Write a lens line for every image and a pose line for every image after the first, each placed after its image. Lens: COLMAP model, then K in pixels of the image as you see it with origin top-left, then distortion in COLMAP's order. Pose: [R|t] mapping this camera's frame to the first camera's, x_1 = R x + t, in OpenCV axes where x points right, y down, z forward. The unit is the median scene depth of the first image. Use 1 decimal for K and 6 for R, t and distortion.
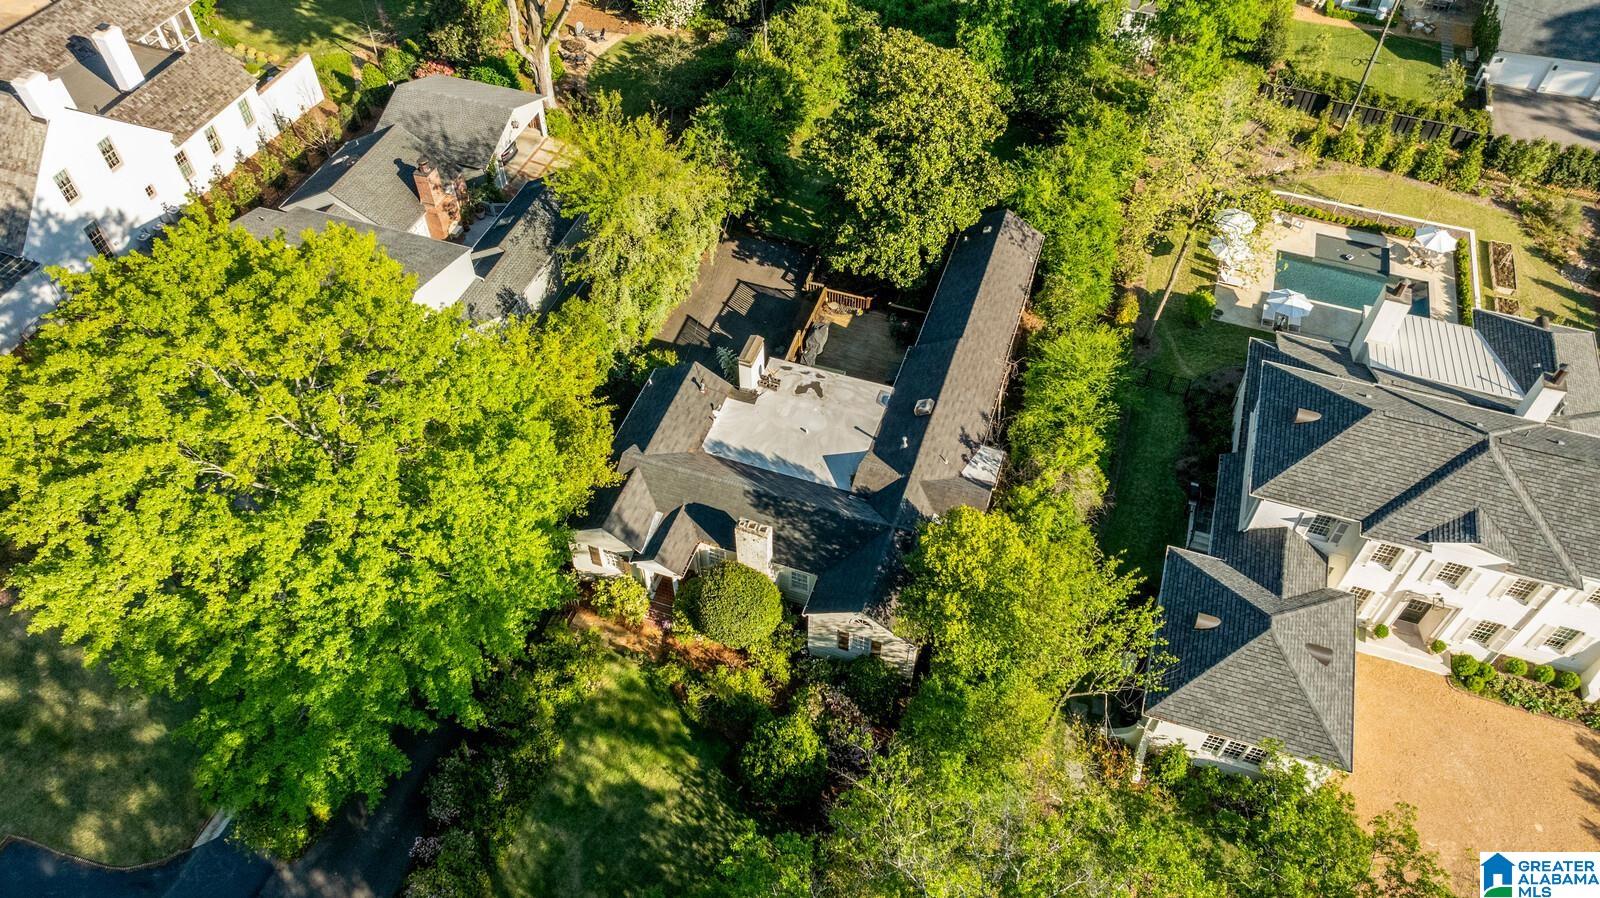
lens RADIAL K [[1135.1, 0, 817.3], [0, 1135.1, 441.1], [0, 0, 1]] dist [-0.068695, 0.069026]
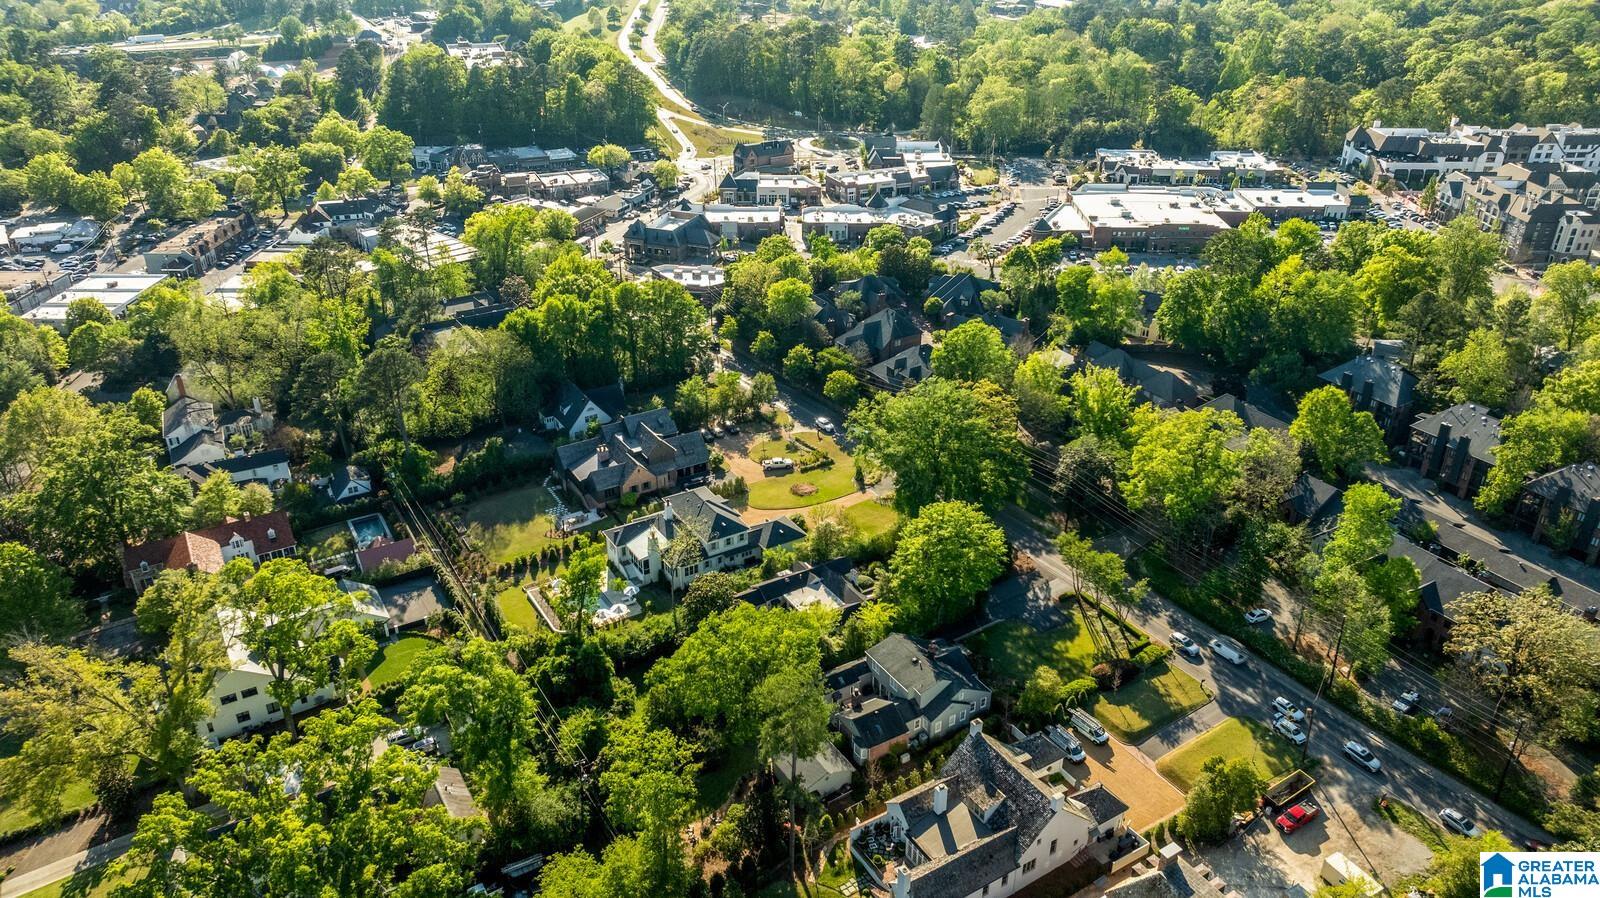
lens RADIAL K [[1135.1, 0, 817.3], [0, 1135.1, 441.1], [0, 0, 1]] dist [-0.068695, 0.069026]
pose [[-0.768387, -0.290451, 0.570280, -1.645966], [0.475525, 0.337258, 0.812486, -2.649640], [-0.428319, 0.895486, -0.121028, 0.905990]]
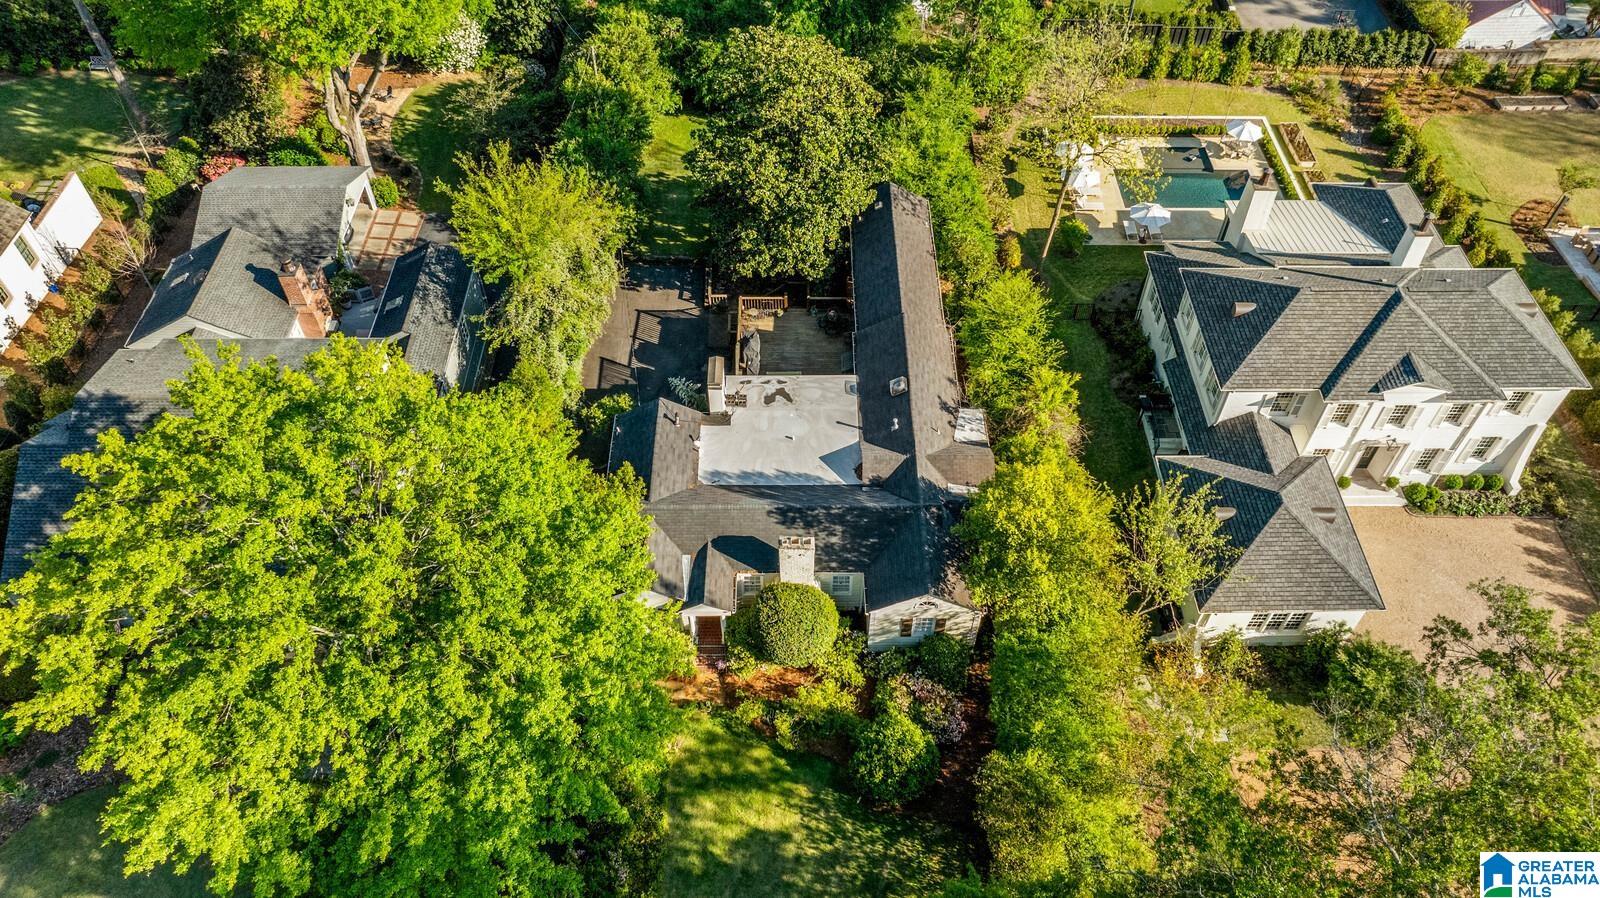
lens RADIAL K [[1135.1, 0, 817.3], [0, 1135.1, 441.1], [0, 0, 1]] dist [-0.068695, 0.069026]
pose [[0.945105, -0.249712, 0.210761, -0.181429], [0.249182, 0.968007, 0.029513, -0.027537], [-0.211387, 0.024625, 0.977092, 0.024689]]
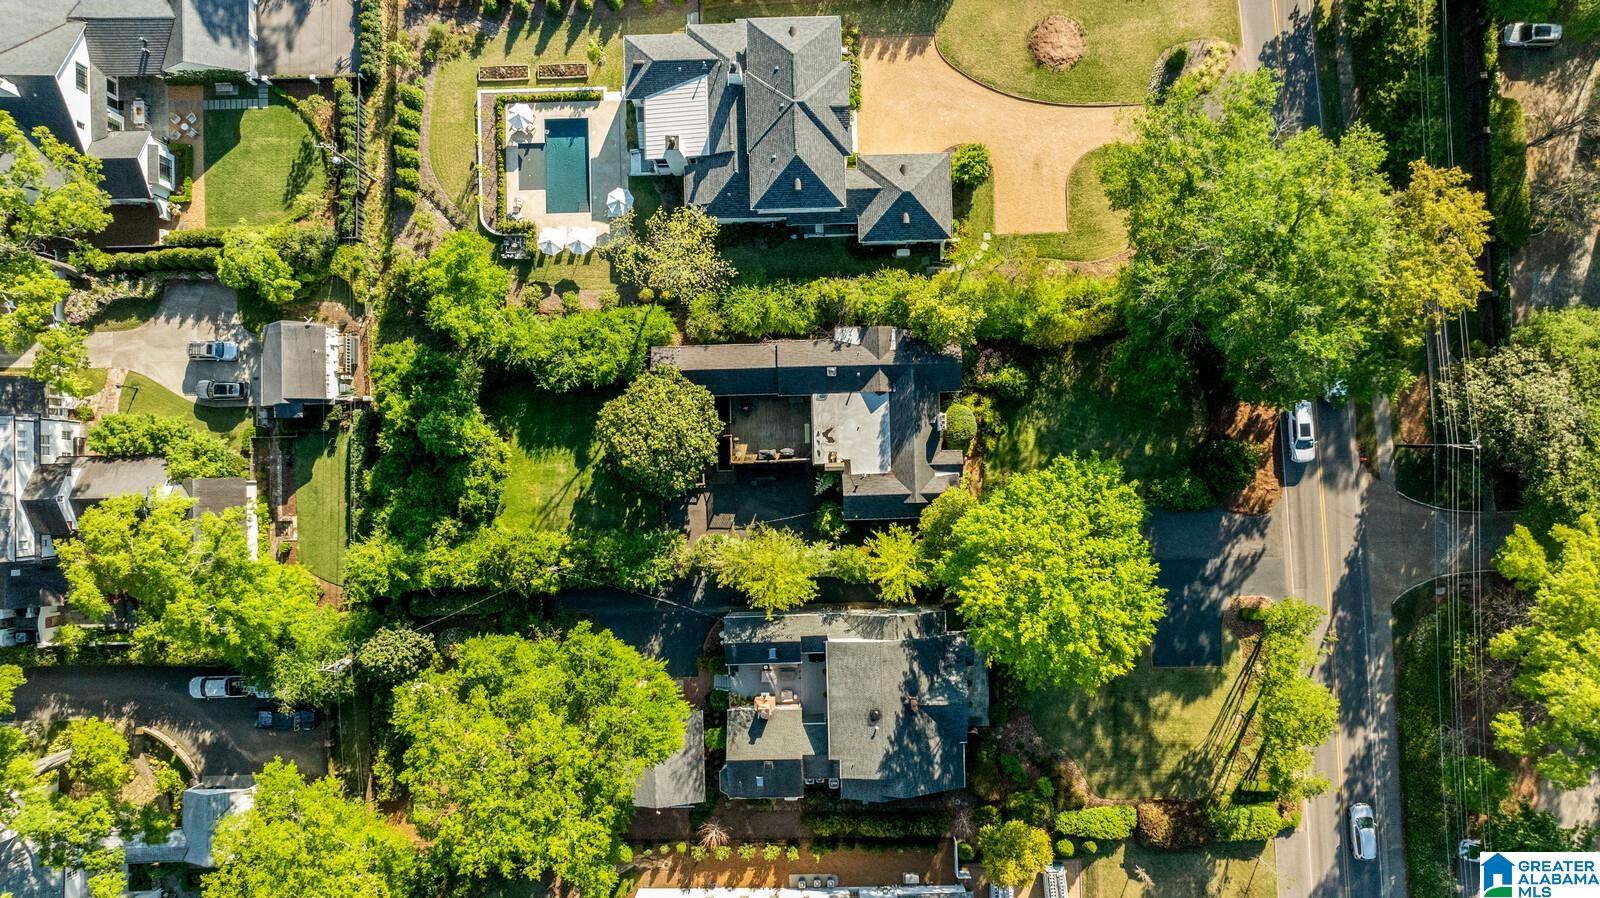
lens RADIAL K [[1135.1, 0, 817.3], [0, 1135.1, 441.1], [0, 0, 1]] dist [-0.068695, 0.069026]
pose [[-0.337897, -0.940962, 0.020396, -0.043694], [0.710171, -0.240680, 0.661612, -1.229248], [-0.617643, 0.238042, 0.749569, -0.368620]]
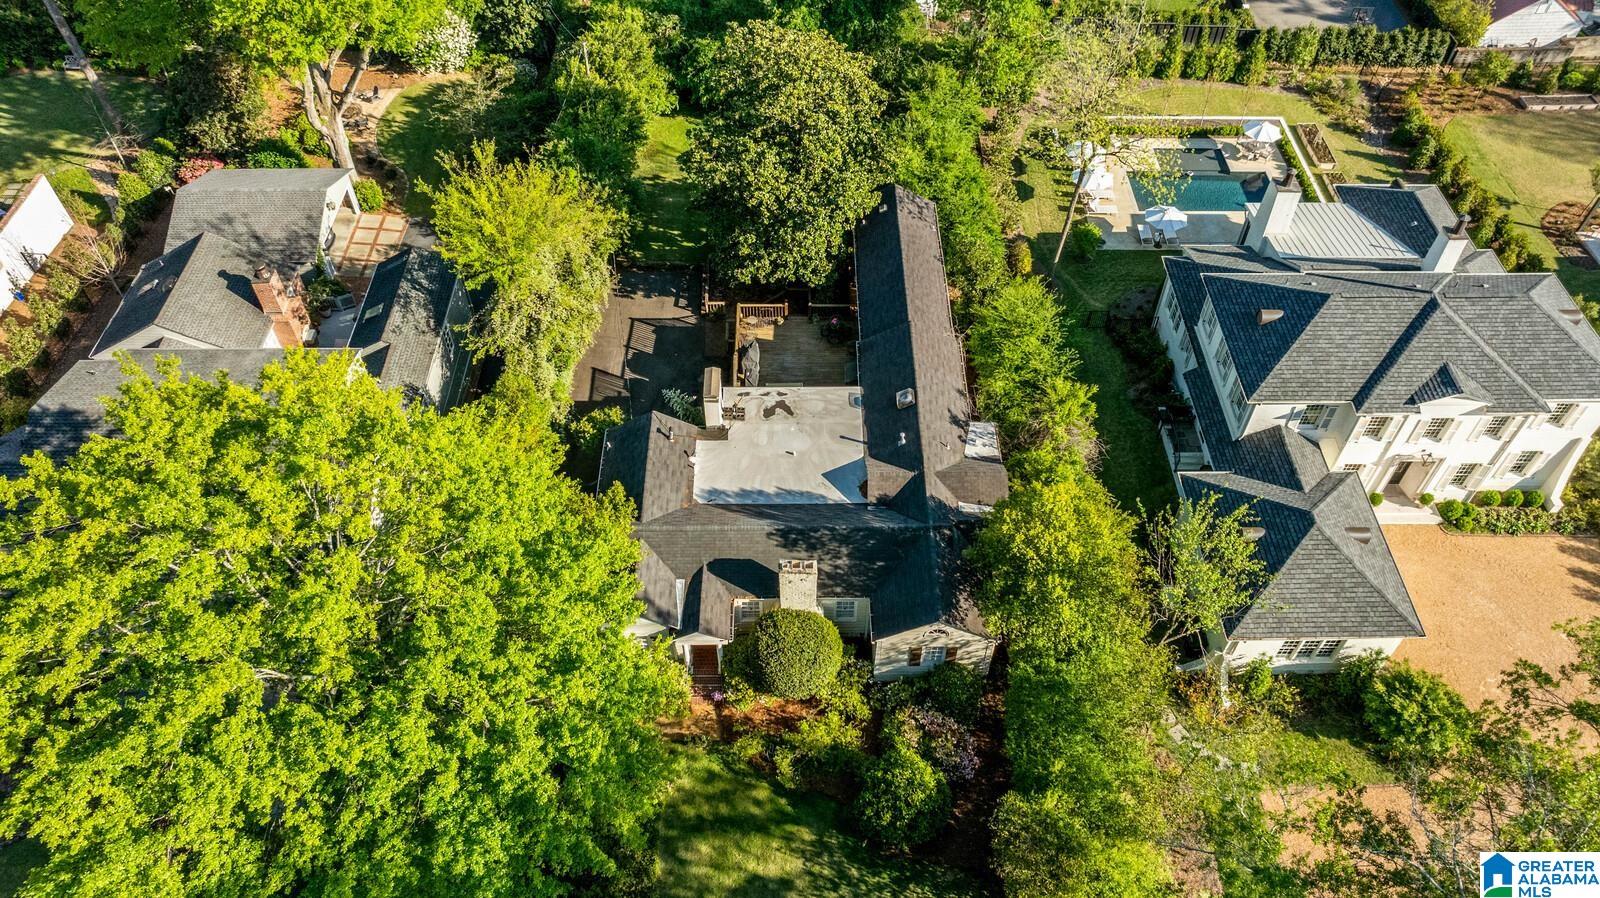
lens RADIAL K [[1135.1, 0, 817.3], [0, 1135.1, 441.1], [0, 0, 1]] dist [-0.068695, 0.069026]
pose [[0.945001, -0.249359, 0.211642, -0.170224], [0.250238, 0.967910, 0.023069, -0.032425], [-0.210603, 0.031161, 0.977075, 0.074418]]
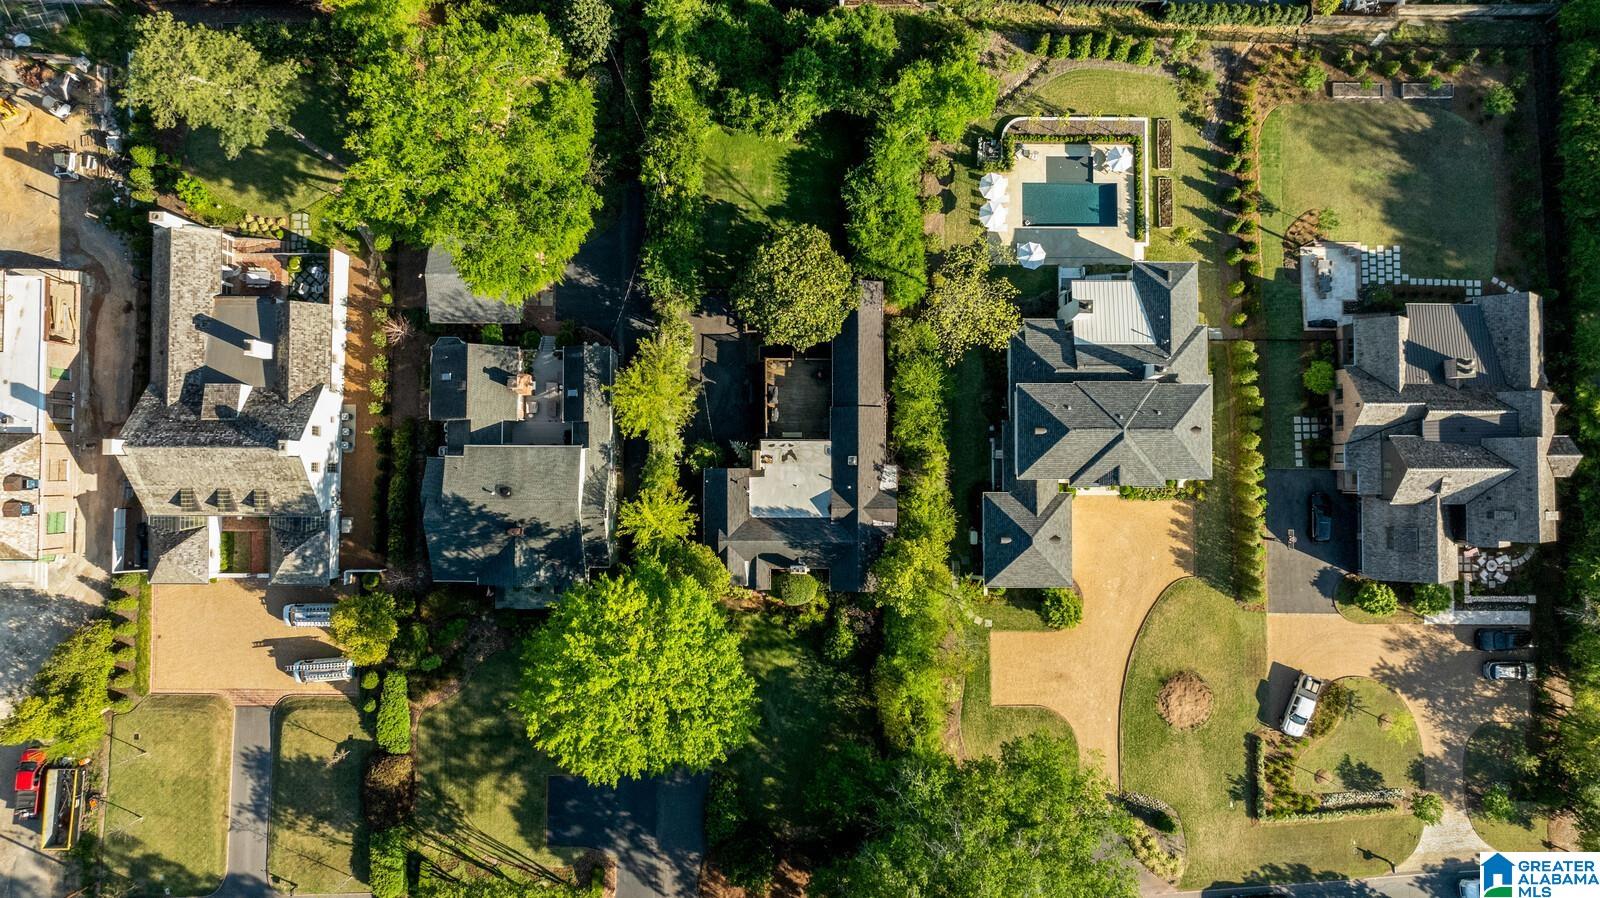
lens RADIAL K [[1135.1, 0, 817.3], [0, 1135.1, 441.1], [0, 0, 1]] dist [-0.068695, 0.069026]
pose [[0.950440, -0.310663, 0.012340, 0.021723], [0.233500, 0.739447, 0.631424, -1.166396], [-0.205285, -0.597249, 0.775340, -0.420635]]
